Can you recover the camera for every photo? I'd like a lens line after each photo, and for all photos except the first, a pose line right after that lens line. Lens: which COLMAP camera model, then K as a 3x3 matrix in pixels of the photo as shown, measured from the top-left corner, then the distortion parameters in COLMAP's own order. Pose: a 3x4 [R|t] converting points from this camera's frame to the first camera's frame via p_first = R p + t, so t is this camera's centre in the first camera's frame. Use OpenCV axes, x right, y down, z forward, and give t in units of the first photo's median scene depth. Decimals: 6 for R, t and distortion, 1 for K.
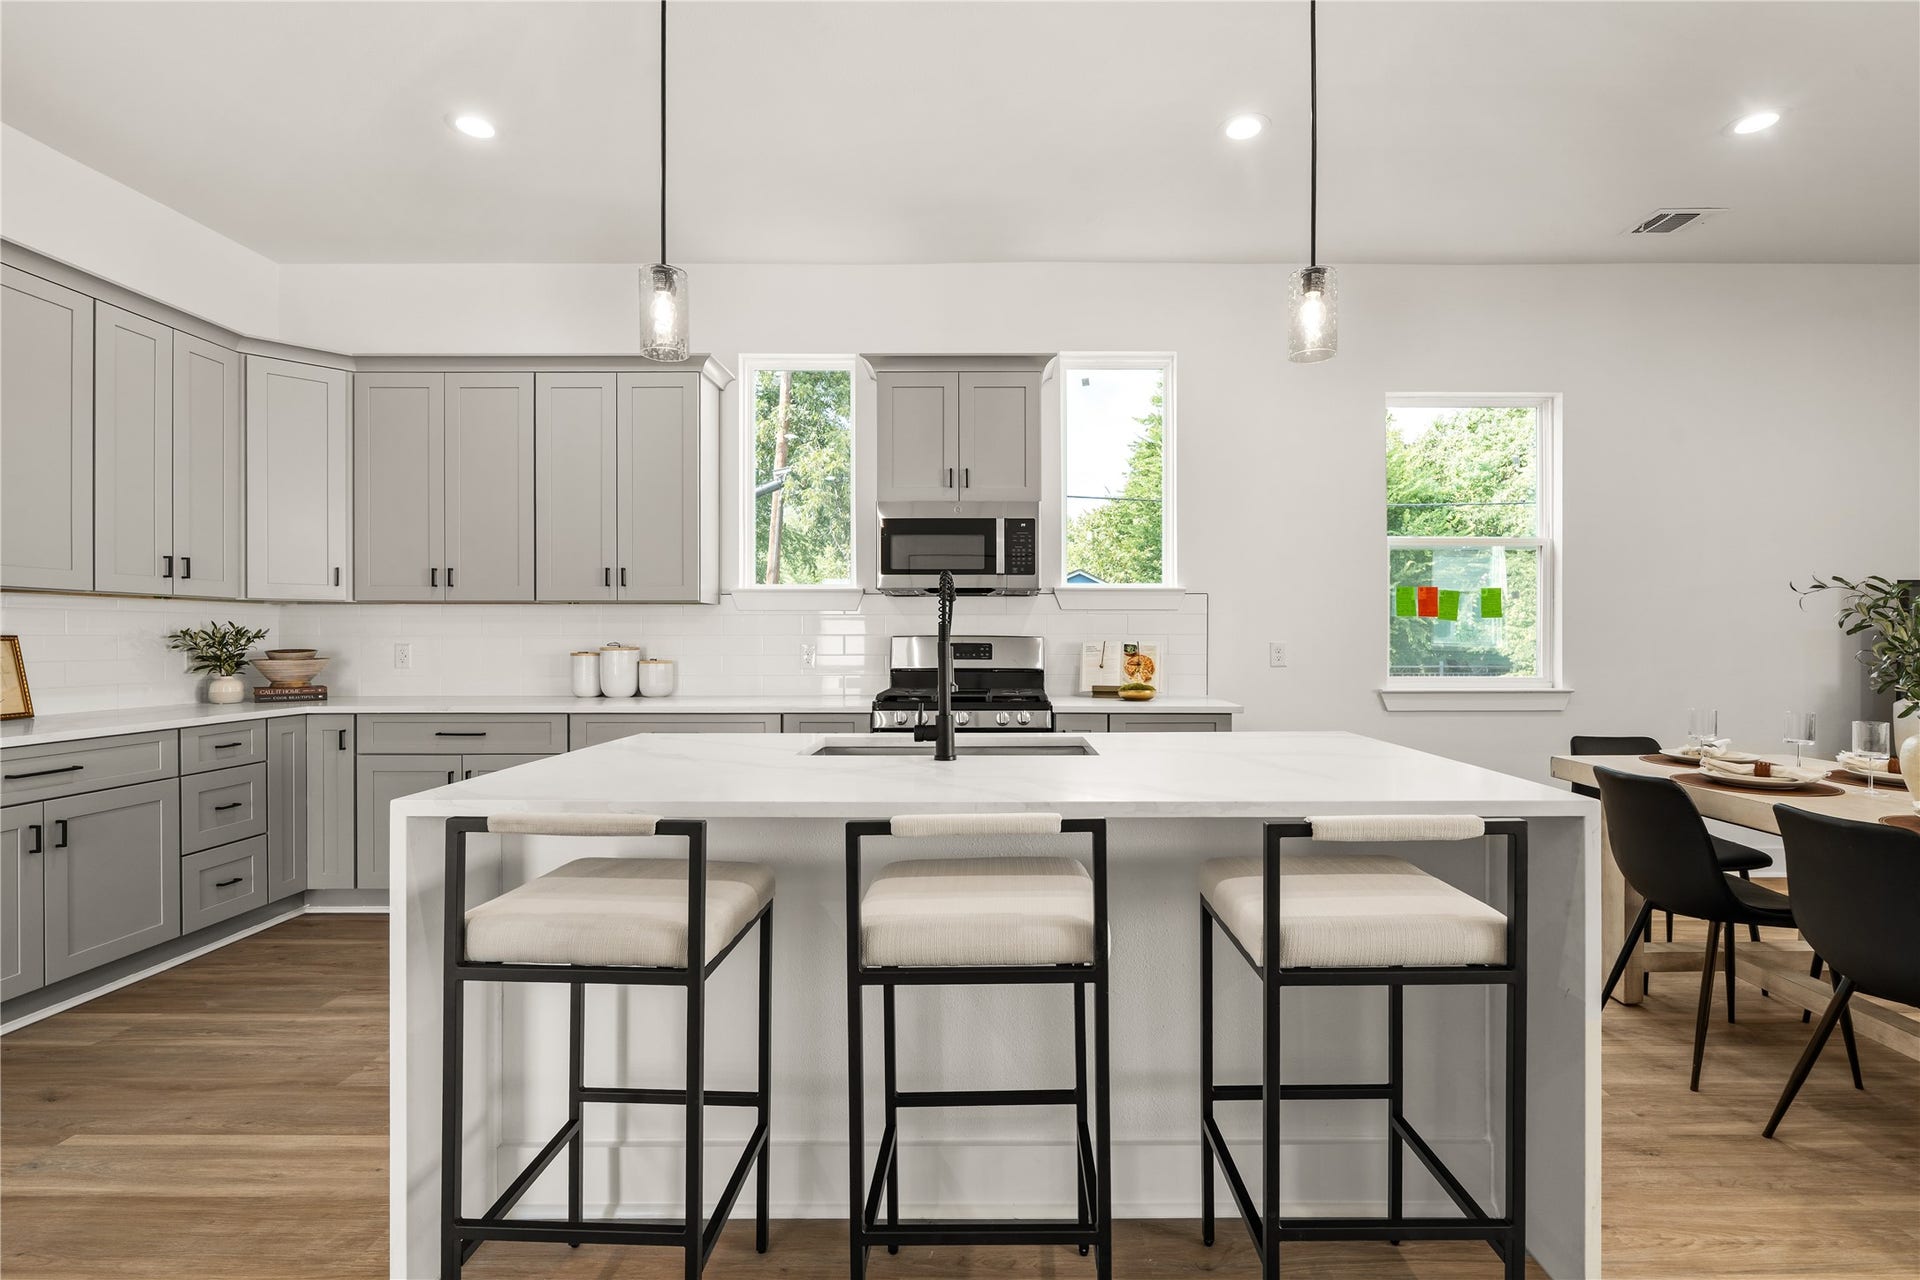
lens RADIAL K [[861.9, 0, 990.8], [0, 861.9, 634.7], [0, 0, 1]] dist [-0.007682, 0.000710]
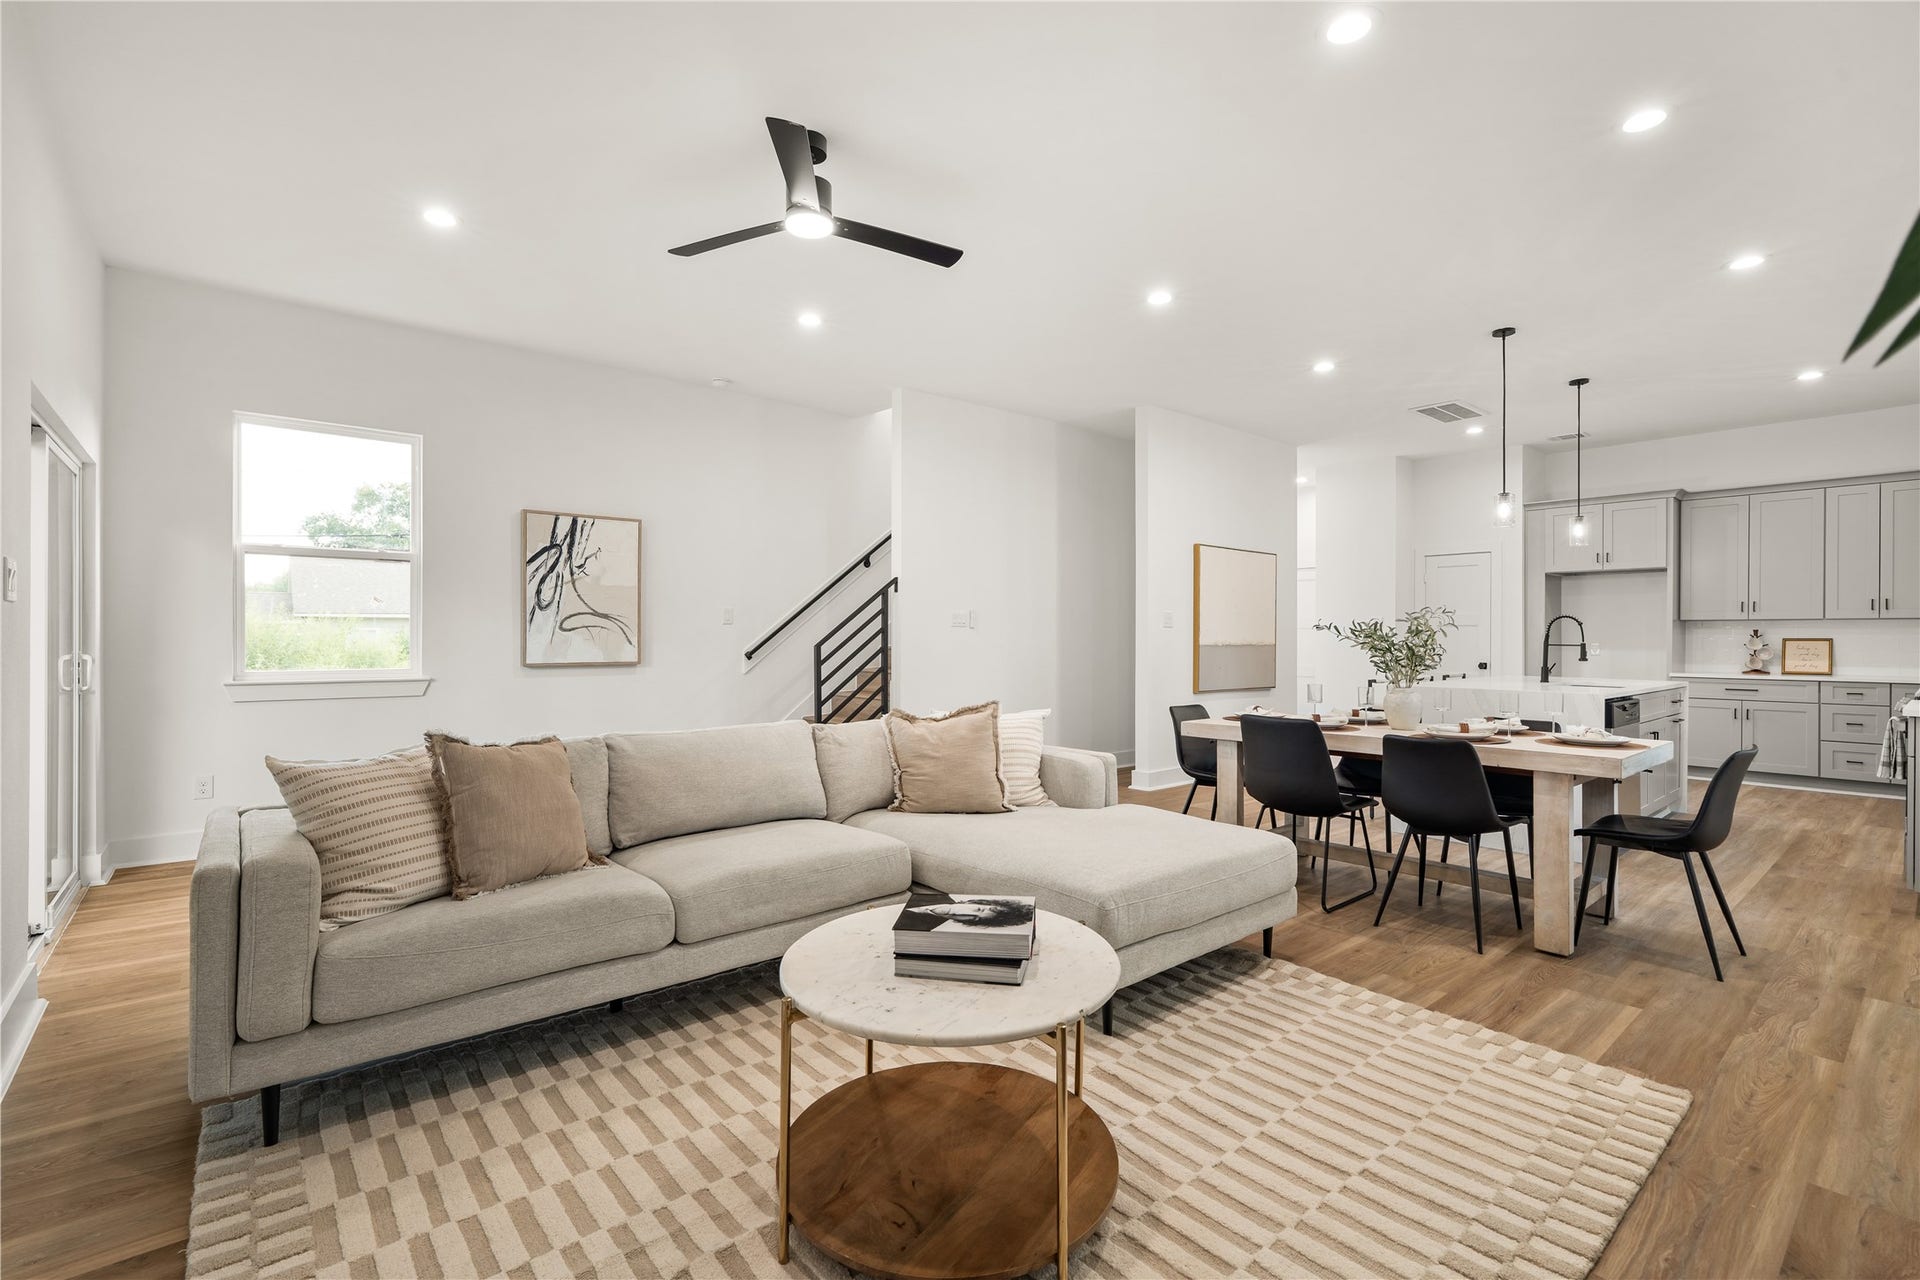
lens RADIAL K [[861.9, 0, 966.3], [0, 861.9, 639.0], [0, 0, 1]] dist [-0.007682, 0.000710]
pose [[-0.758323, -0.000741, -0.651878, 1.672425], [-0.000009, 0.999999, -0.001127, 0.003646], [0.651879, -0.000849, -0.758323, 0.972123]]
